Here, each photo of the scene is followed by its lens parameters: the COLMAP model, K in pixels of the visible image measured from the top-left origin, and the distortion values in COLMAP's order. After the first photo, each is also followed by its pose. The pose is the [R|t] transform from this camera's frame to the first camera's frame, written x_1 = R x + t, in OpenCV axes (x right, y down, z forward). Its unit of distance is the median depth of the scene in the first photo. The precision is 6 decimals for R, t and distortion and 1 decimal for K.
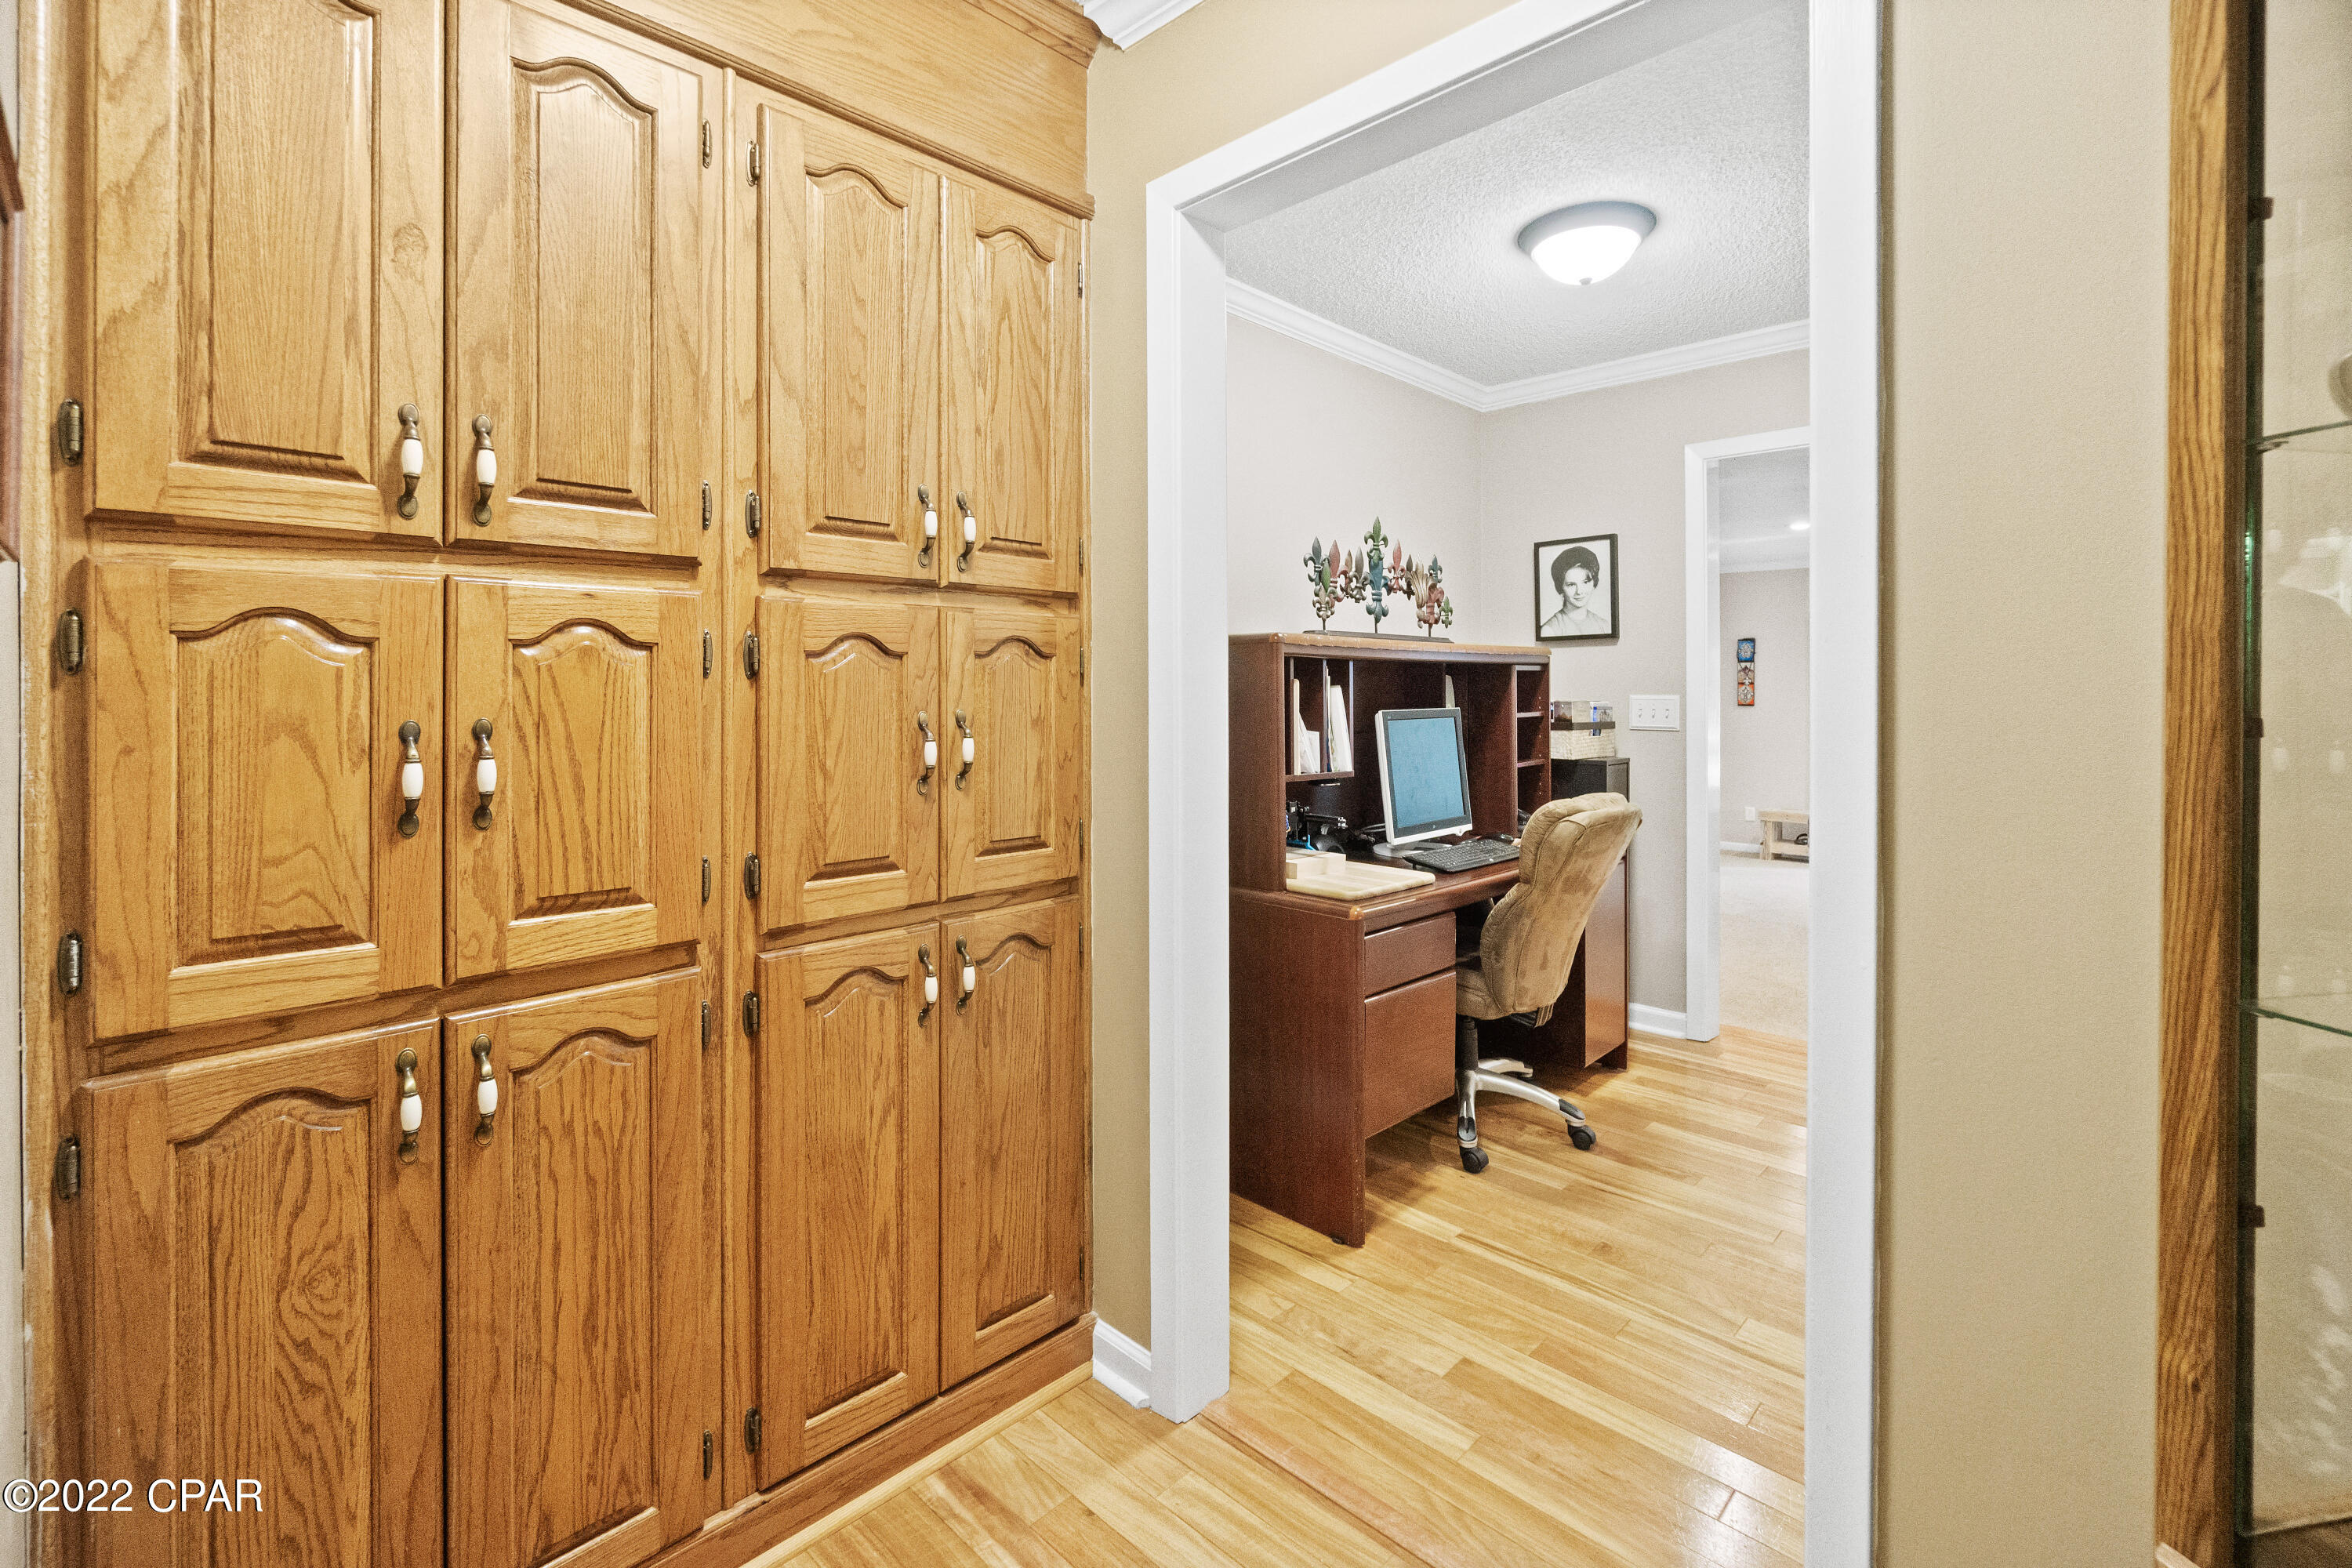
lens RADIAL K [[1040.5, 0, 1161.9], [0, 1040.5, 680.4], [0, 0, 1]] dist [0.001490, 0.000021]
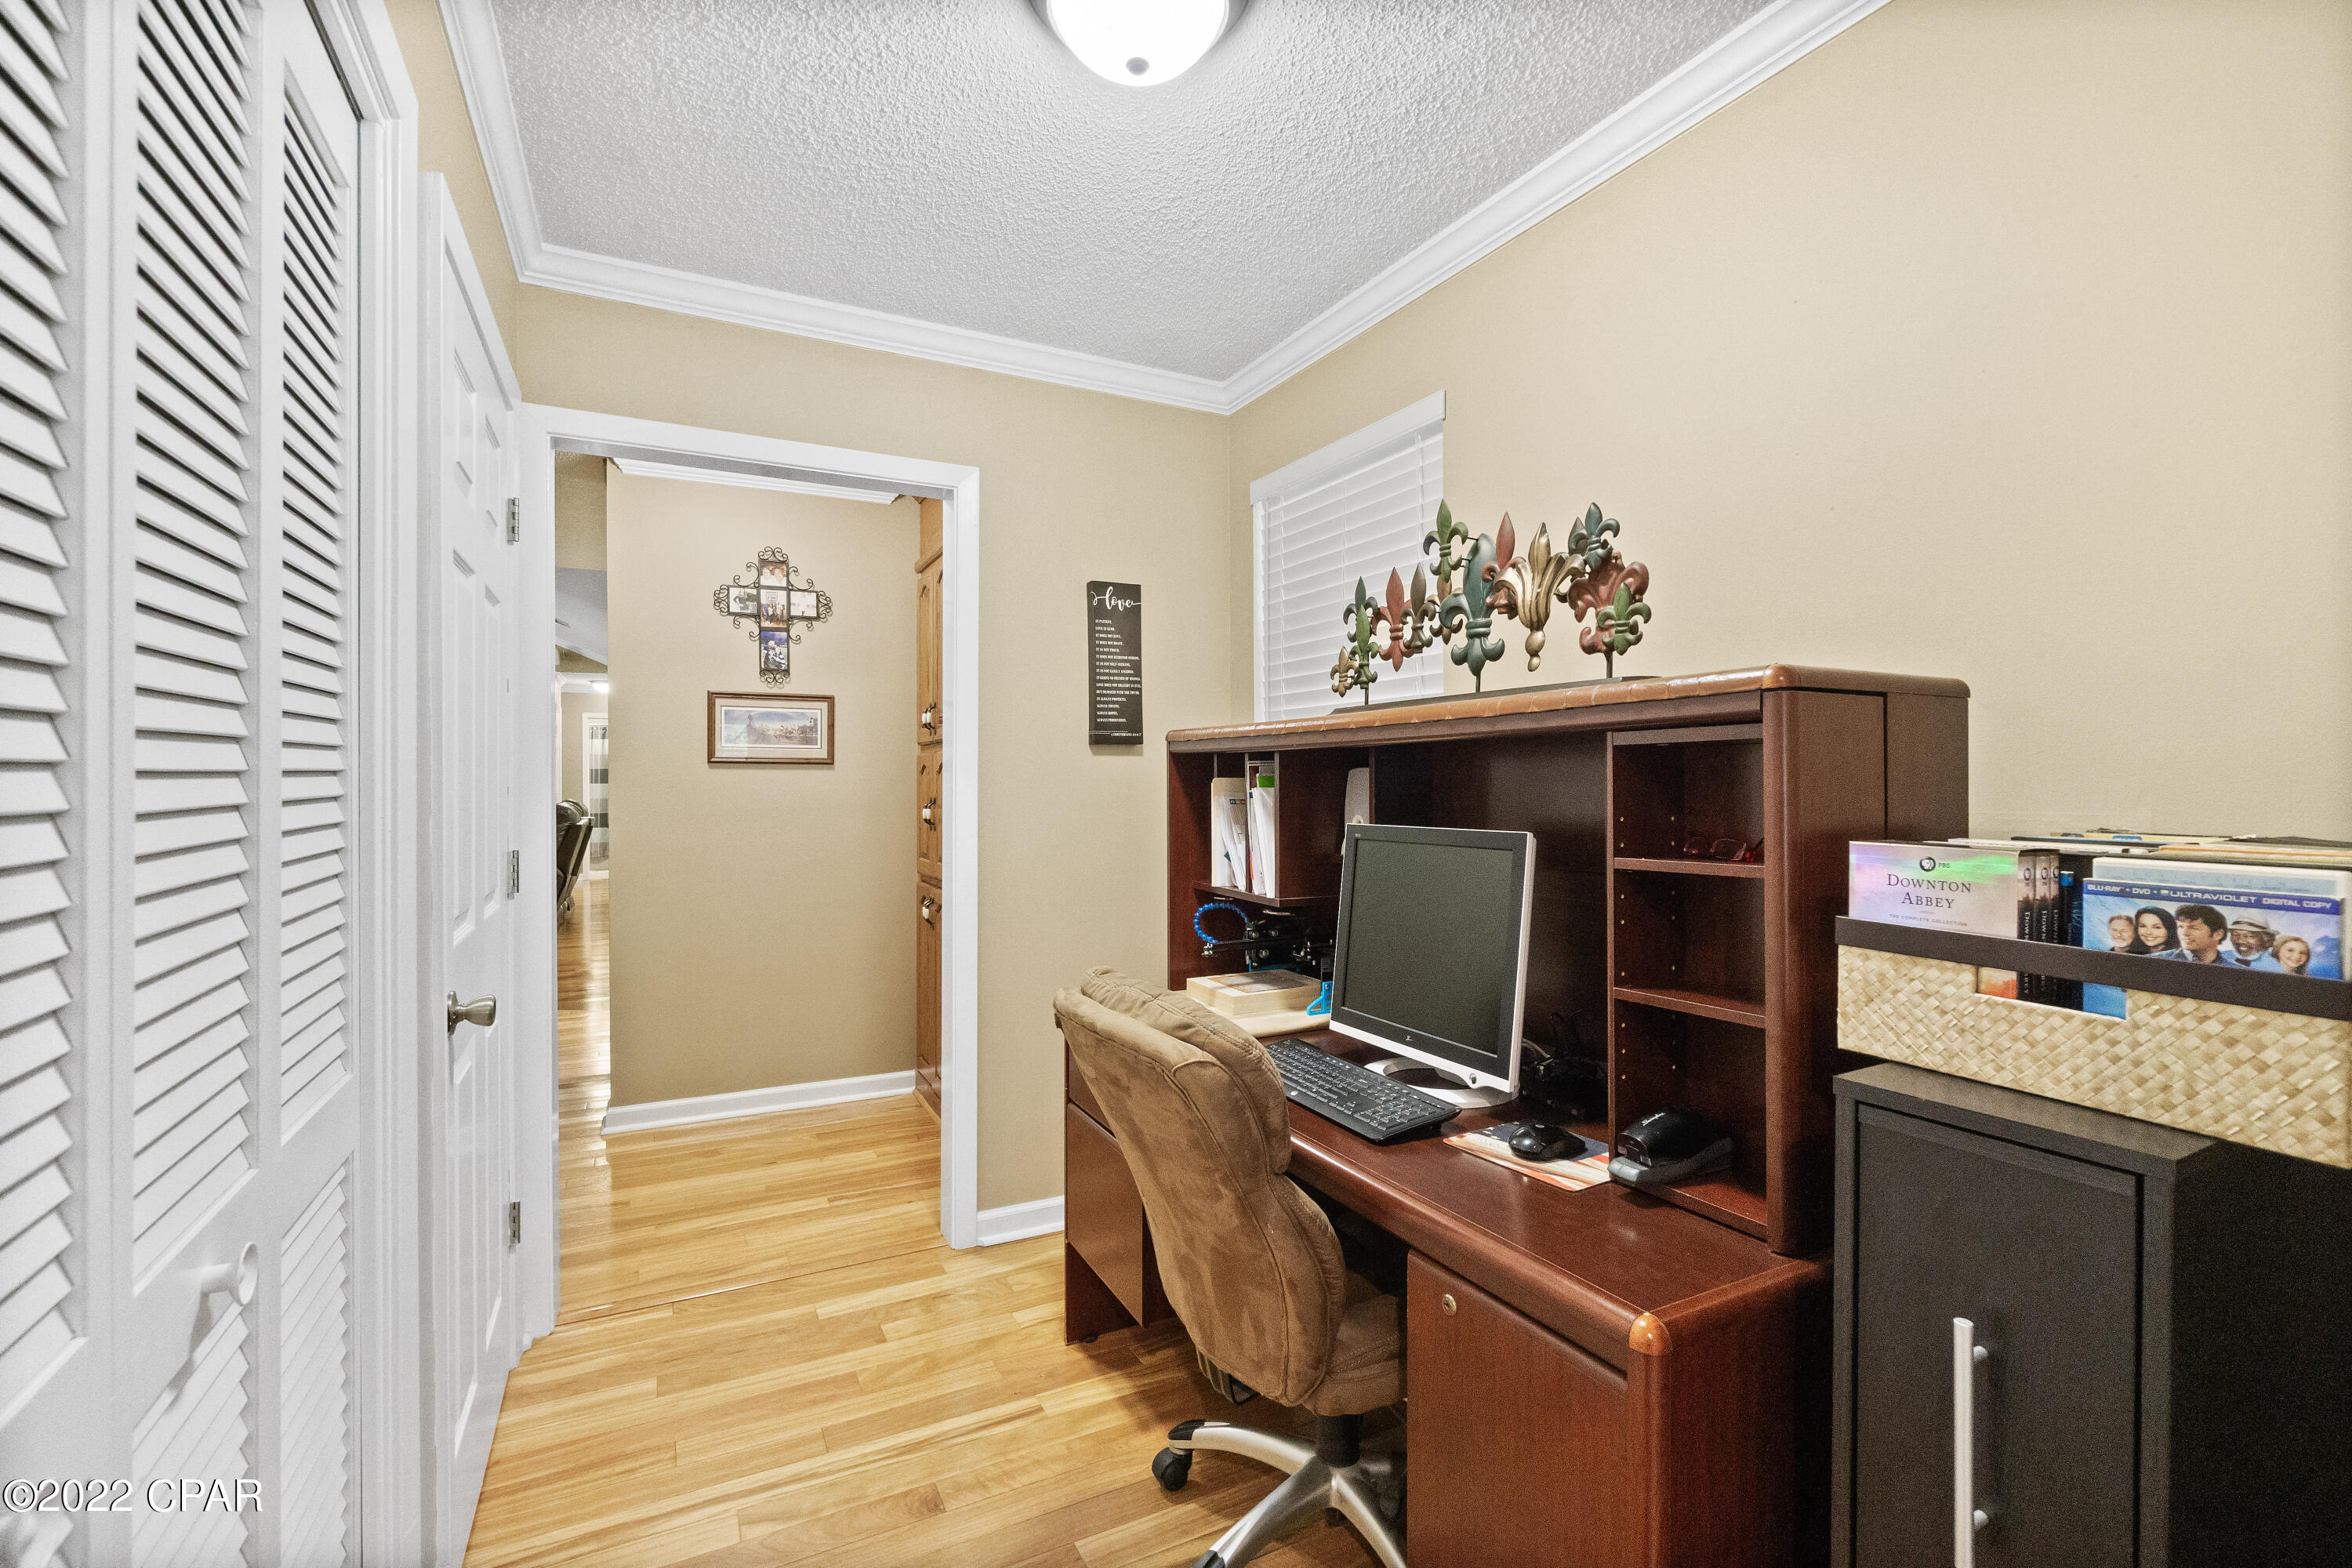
lens RADIAL K [[1028.8, 0, 1174.2], [0, 1028.8, 788.1], [0, 0, 1]] dist [-0.001446, 0.000441]
pose [[-0.314812, 0.006152, -0.949134, 0.837600], [0.005808, 0.999973, 0.004556, 0.002871], [0.949136, -0.004078, -0.314839, 1.080860]]
